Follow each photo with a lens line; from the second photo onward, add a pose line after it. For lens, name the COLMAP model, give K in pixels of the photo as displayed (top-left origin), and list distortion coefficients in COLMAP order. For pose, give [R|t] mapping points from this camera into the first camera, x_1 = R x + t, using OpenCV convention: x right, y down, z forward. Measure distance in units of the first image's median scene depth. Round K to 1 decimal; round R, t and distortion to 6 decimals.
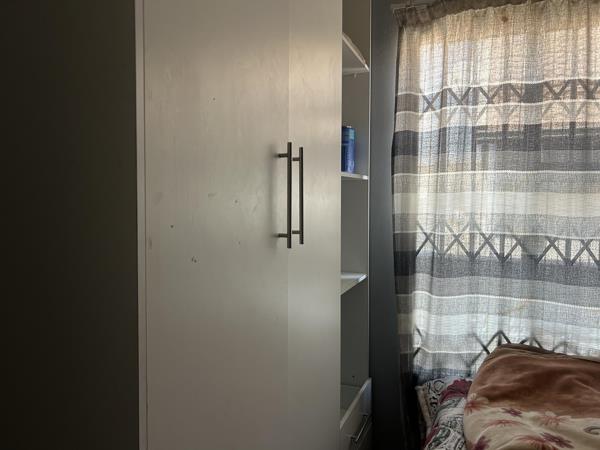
lens RADIAL K [[445.4, 0, 286.5], [0, 445.4, 221.1], [0, 0, 1]] dist [0.011066, -0.011595]
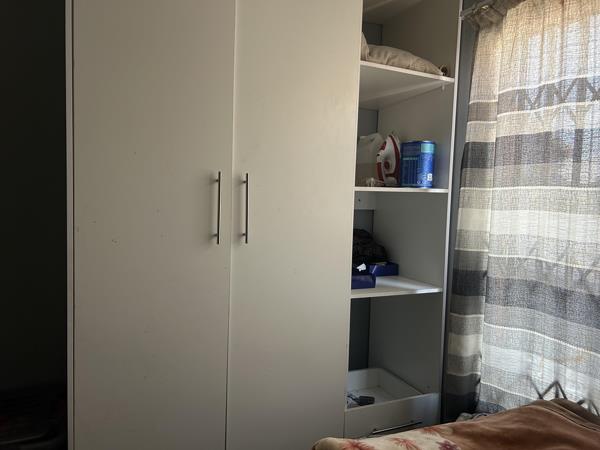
lens RADIAL K [[445.4, 0, 286.5], [0, 445.4, 221.1], [0, 0, 1]] dist [0.011066, -0.011595]
pose [[0.710075, 0.067208, -0.700911, 0.686524], [-0.063262, 0.997498, 0.031558, -0.042605], [0.701278, 0.021933, 0.712550, 0.059618]]
